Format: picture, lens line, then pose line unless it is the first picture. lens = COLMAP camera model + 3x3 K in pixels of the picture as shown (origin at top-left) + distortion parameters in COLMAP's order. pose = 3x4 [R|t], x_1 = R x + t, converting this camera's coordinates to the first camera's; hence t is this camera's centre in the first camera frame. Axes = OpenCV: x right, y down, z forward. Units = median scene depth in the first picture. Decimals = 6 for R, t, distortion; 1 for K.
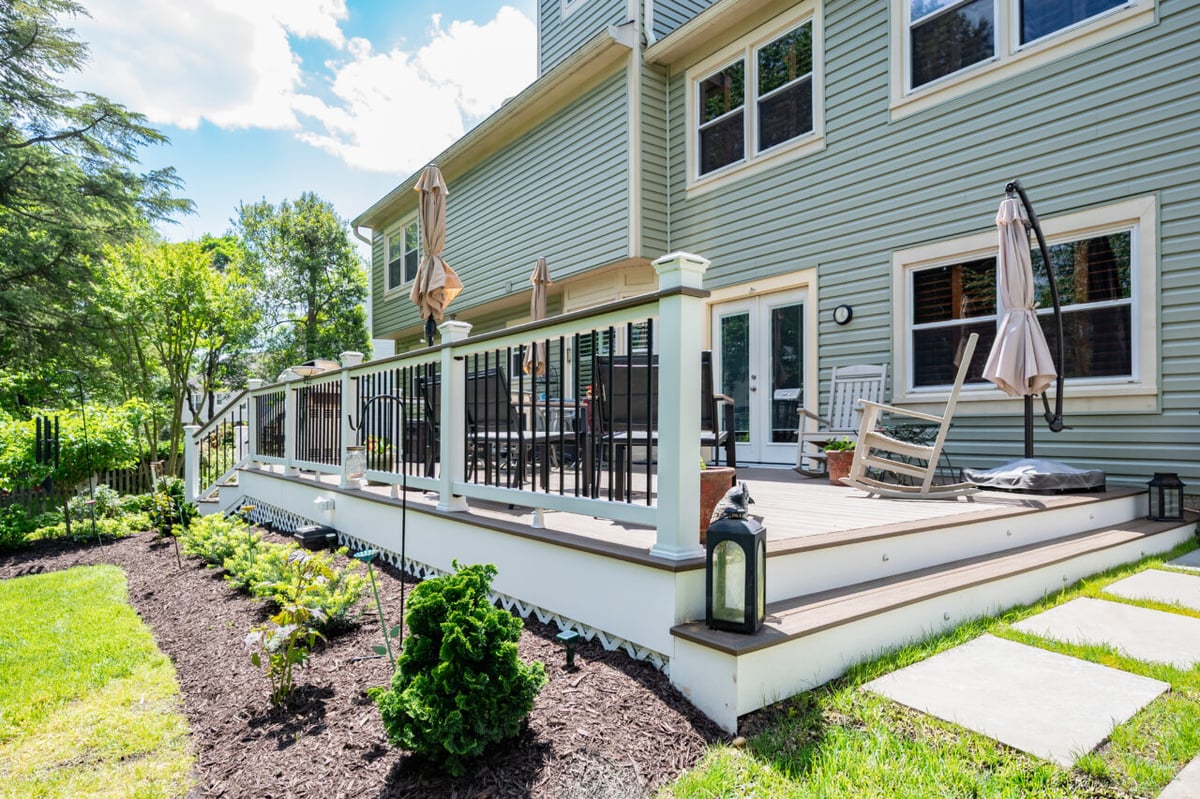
lens RADIAL K [[693.0, 0, 598.5], [0, 693.0, 429.9], [0, 0, 1]] dist [0.000028, 0.001117]
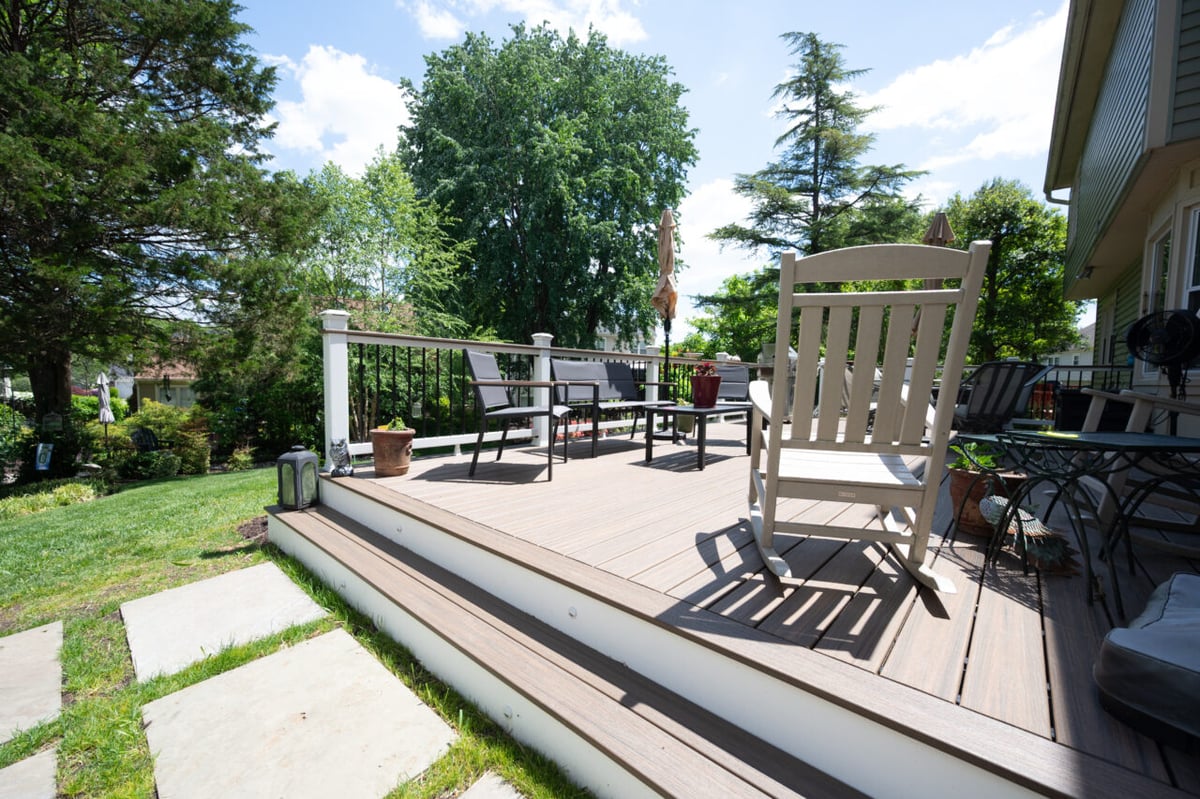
lens RADIAL K [[475.2, 0, 602.9], [0, 475.2, 409.6], [0, 0, 1]] dist [-0.001310, -0.000075]
pose [[0.208649, 0.076632, -0.974984, 0.435319], [-0.017420, 0.997058, 0.074639, -0.024943], [0.977835, 0.001411, 0.209370, 0.409631]]
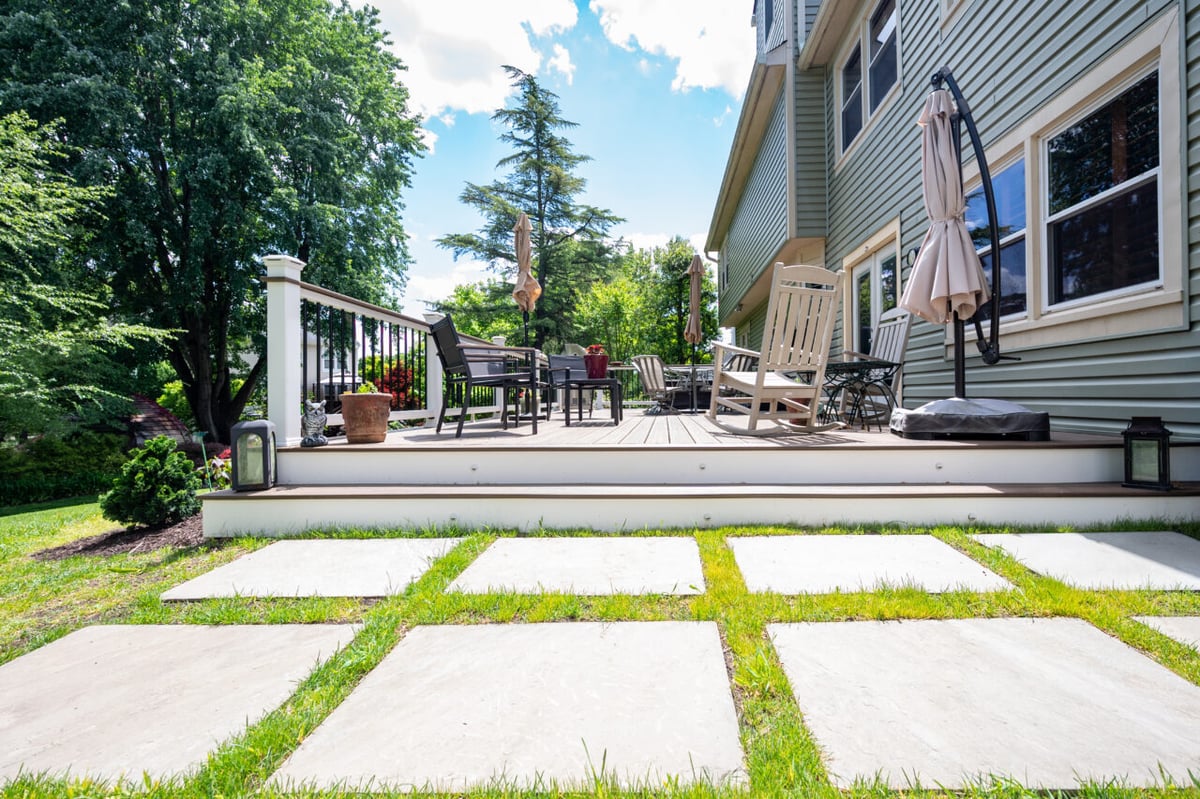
lens RADIAL K [[491.8, 0, 650.3], [0, 491.8, 405.4], [0, 0, 1]] dist [-0.000392, -0.000050]
pose [[0.782538, 0.009058, -0.622537, 0.422548], [0.006928, 0.999706, 0.023255, 0.021063], [0.622564, -0.022511, 0.782245, 0.181100]]
